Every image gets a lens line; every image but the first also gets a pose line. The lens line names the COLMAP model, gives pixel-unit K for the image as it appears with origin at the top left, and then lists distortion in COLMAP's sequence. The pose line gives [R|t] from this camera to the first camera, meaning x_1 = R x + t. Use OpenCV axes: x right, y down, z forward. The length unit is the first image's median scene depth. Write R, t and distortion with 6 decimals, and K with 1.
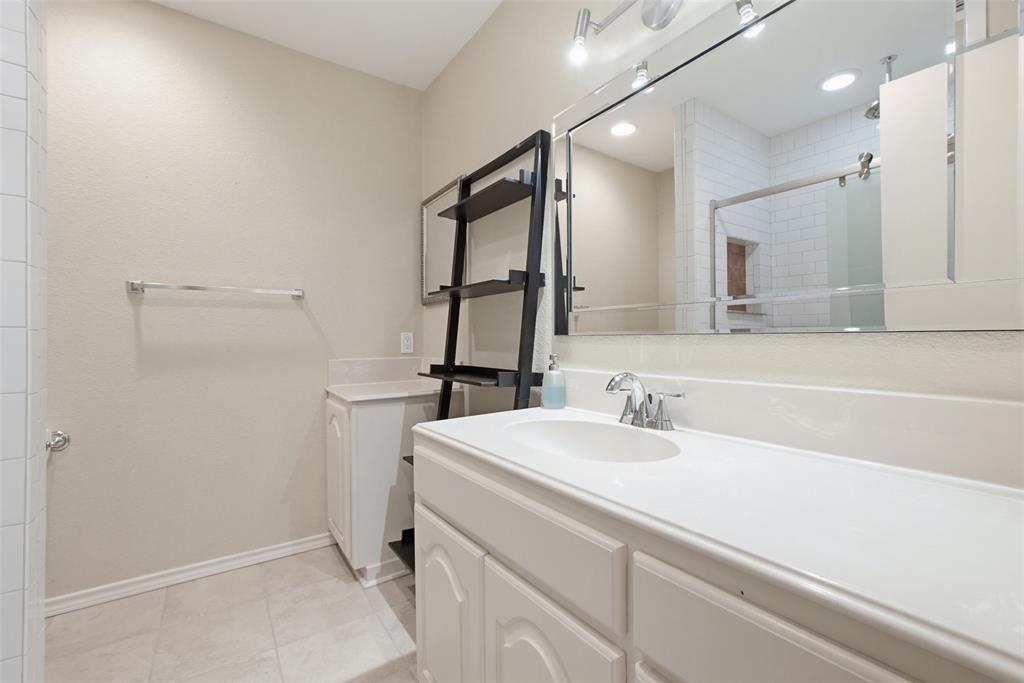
lens RADIAL K [[435.7, 0, 512.0], [0, 435.7, 341.5], [0, 0, 1]] dist [-0.014379, 0.009288]
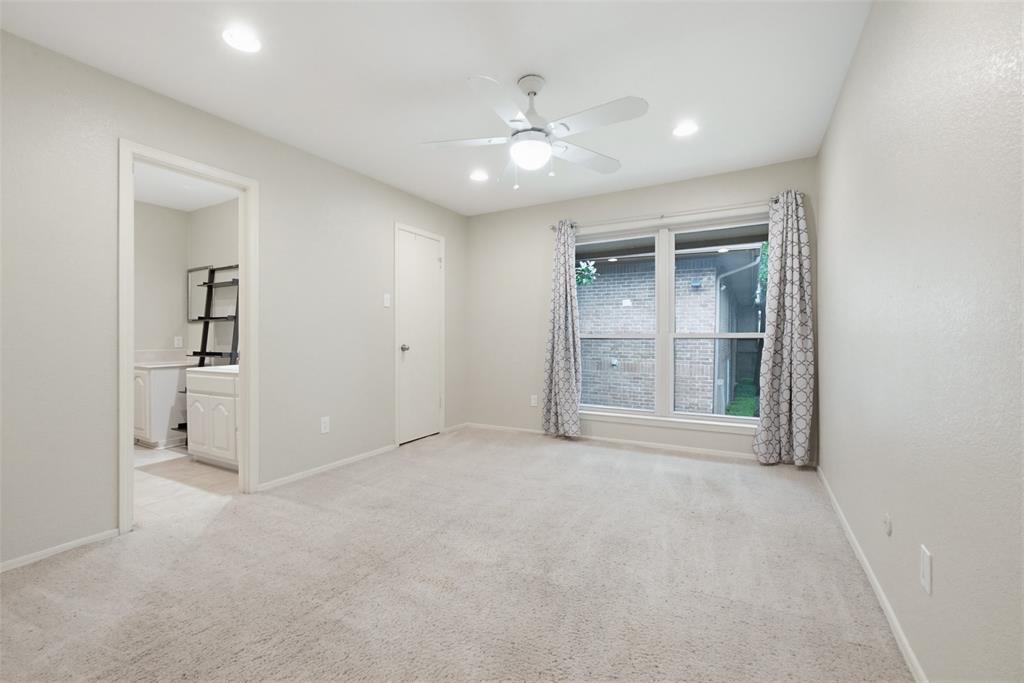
lens RADIAL K [[435.7, 0, 512.0], [0, 435.7, 341.5], [0, 0, 1]] dist [-0.014379, 0.009288]
pose [[0.898657, 0.002266, 0.438646, 0.325249], [-0.006523, 0.999945, 0.008198, -0.031094], [-0.438604, -0.010228, 0.898622, -1.819302]]
